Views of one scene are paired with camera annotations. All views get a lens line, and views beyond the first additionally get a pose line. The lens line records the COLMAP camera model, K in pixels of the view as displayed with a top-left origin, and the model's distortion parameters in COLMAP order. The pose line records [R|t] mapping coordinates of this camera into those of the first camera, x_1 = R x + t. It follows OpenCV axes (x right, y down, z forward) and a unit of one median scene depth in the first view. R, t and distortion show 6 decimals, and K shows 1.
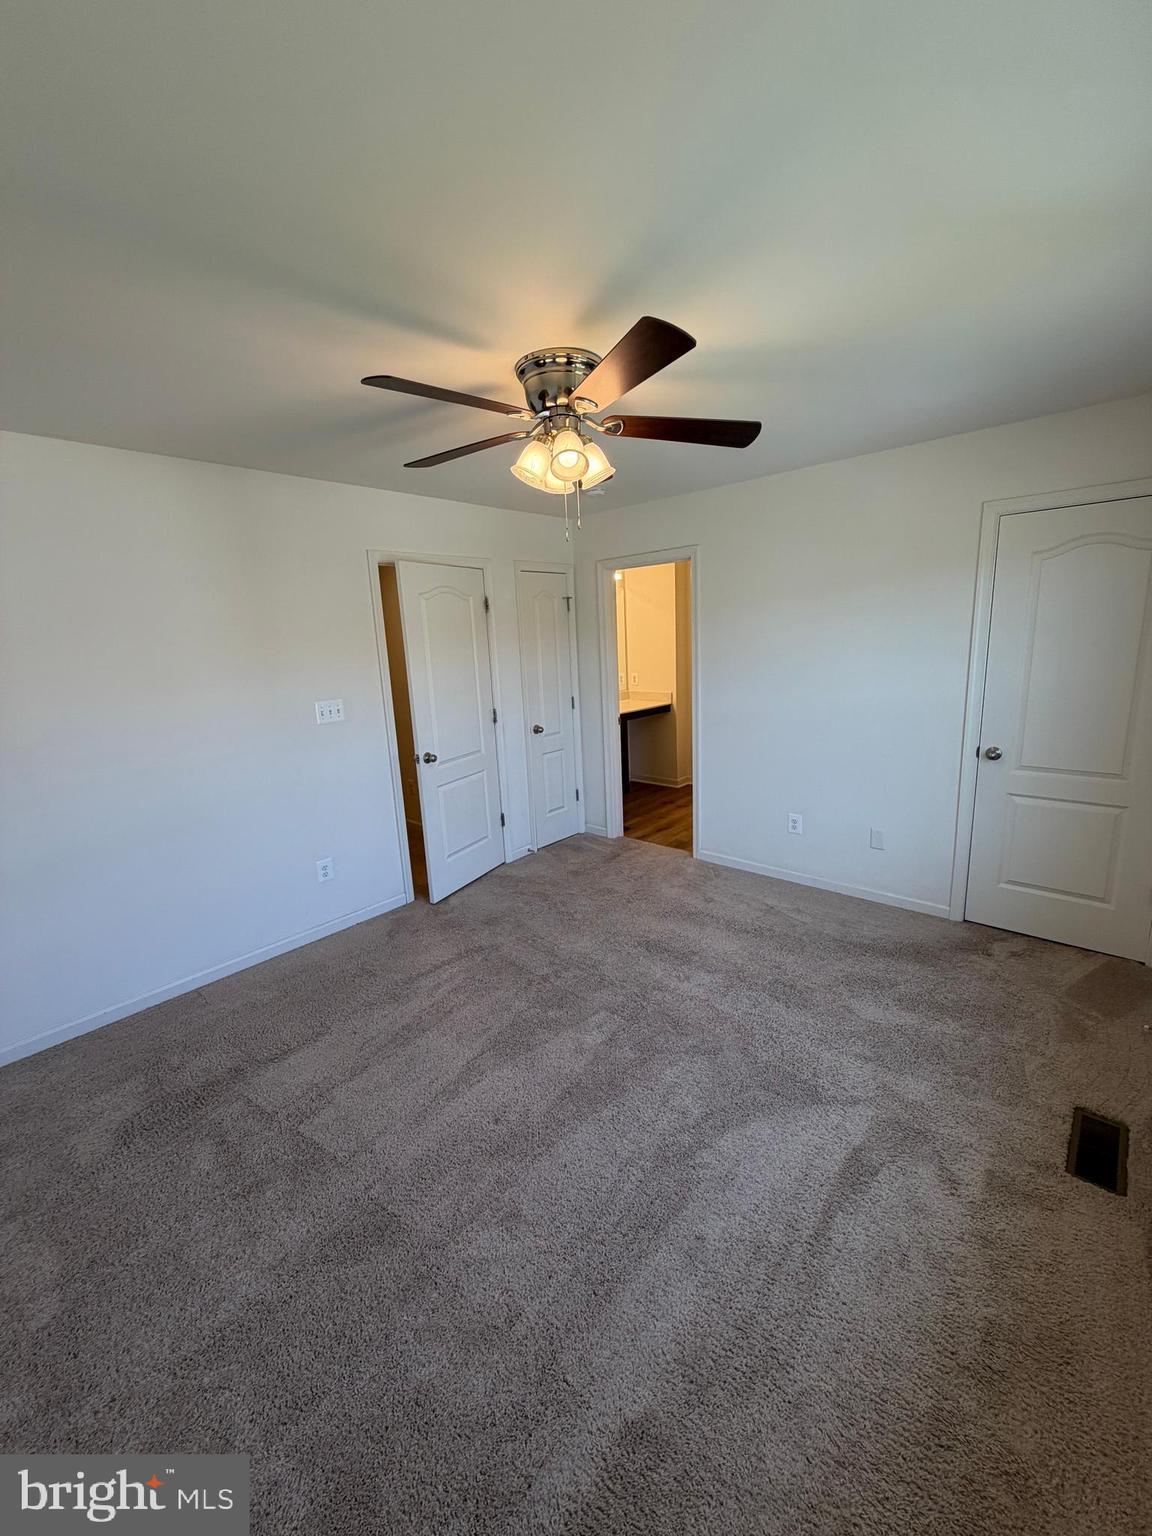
lens RADIAL K [[611.7, 0, 577.1], [0, 611.7, 762.6], [0, 0, 1]] dist [-0.001153, -0.000101]
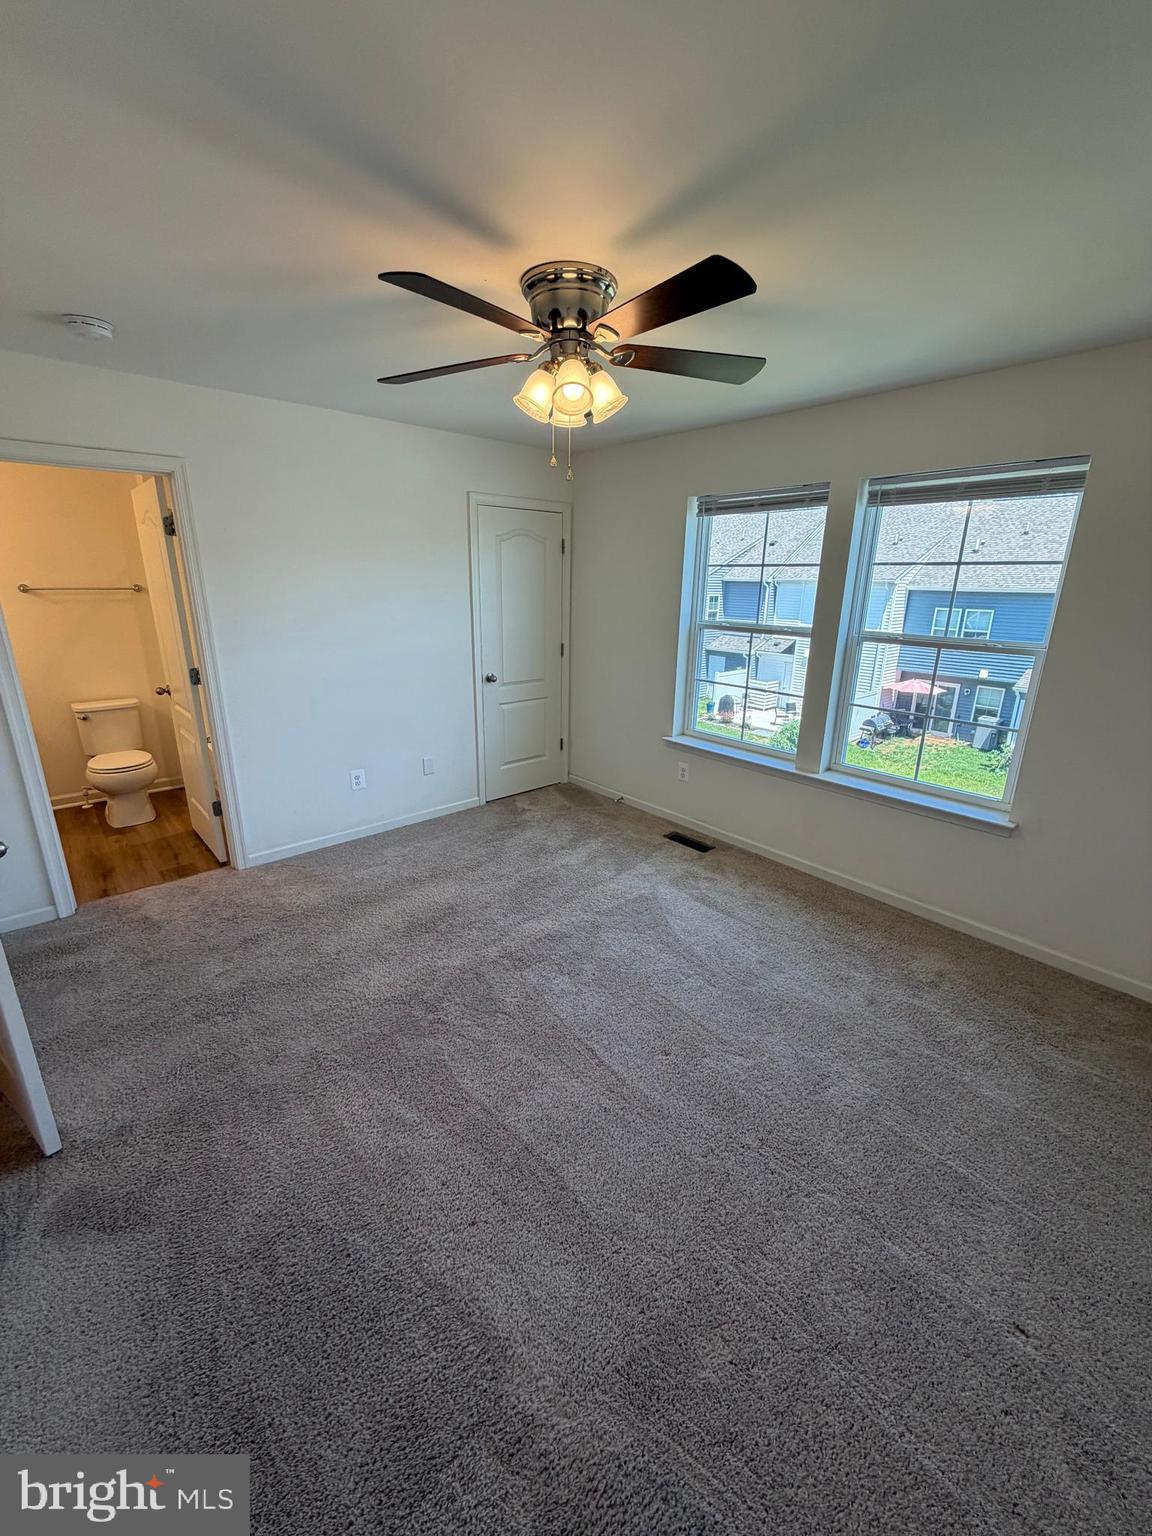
lens RADIAL K [[611.7, 0, 577.1], [0, 611.7, 762.6], [0, 0, 1]] dist [-0.001153, -0.000101]
pose [[0.110137, -0.244491, 0.963376, -0.755328], [0.183605, 0.957596, 0.222034, -0.112024], [-0.976811, 0.152426, 0.150357, 0.662403]]
